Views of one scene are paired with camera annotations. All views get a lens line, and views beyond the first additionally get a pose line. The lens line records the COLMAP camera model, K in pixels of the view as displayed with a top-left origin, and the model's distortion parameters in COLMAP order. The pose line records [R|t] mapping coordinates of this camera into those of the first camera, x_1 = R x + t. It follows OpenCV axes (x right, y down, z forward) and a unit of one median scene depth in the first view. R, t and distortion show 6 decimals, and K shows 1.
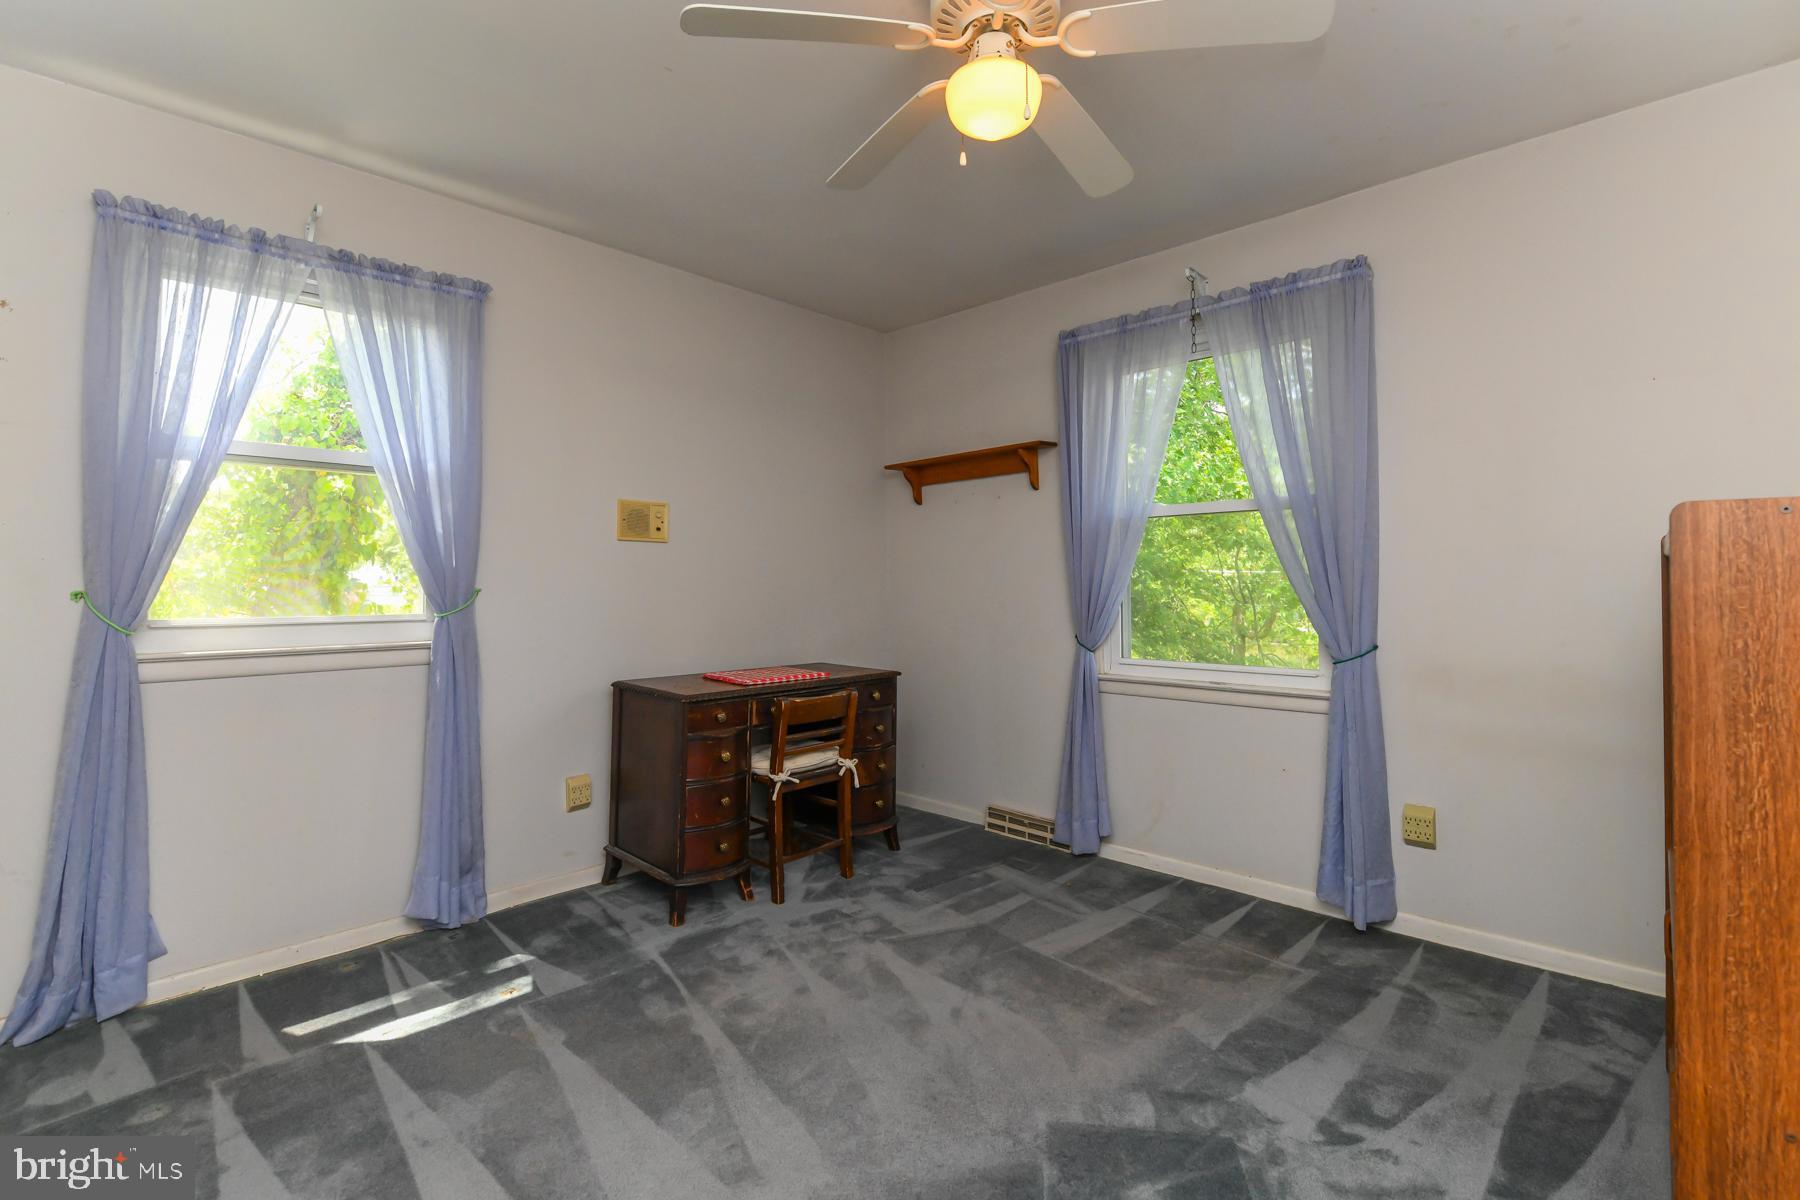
lens RADIAL K [[786.4, 0, 898.7], [0, 786.4, 586.4], [0, 0, 1]] dist [-0.002303, -0.000314]
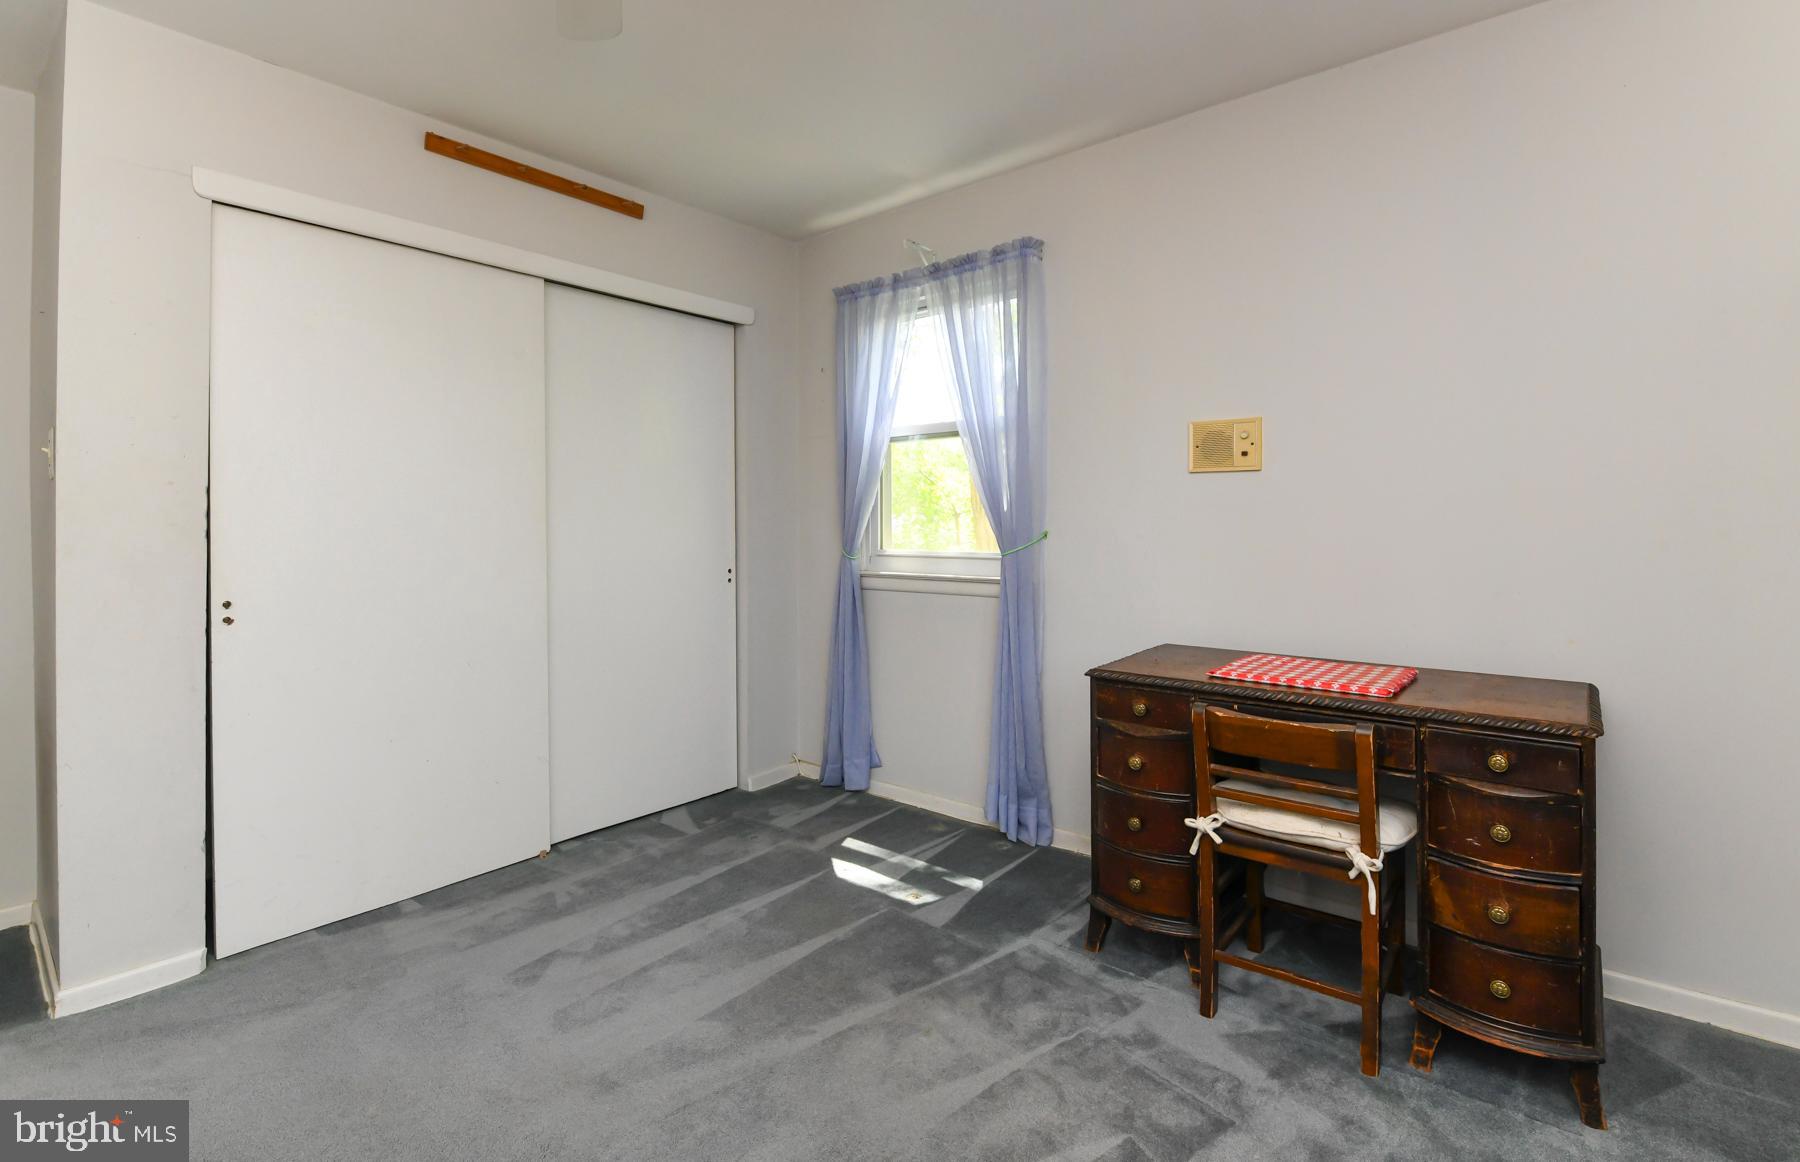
lens RADIAL K [[811.4, 0, 882.3], [0, 811.4, 529.7], [0, 0, 1]] dist [0.018560, 0.000103]
pose [[0.090395, 0.014660, -0.995798, 0.599343], [0.006380, 0.999863, 0.015299, -0.019551], [0.995886, -0.007736, 0.090289, 0.800945]]
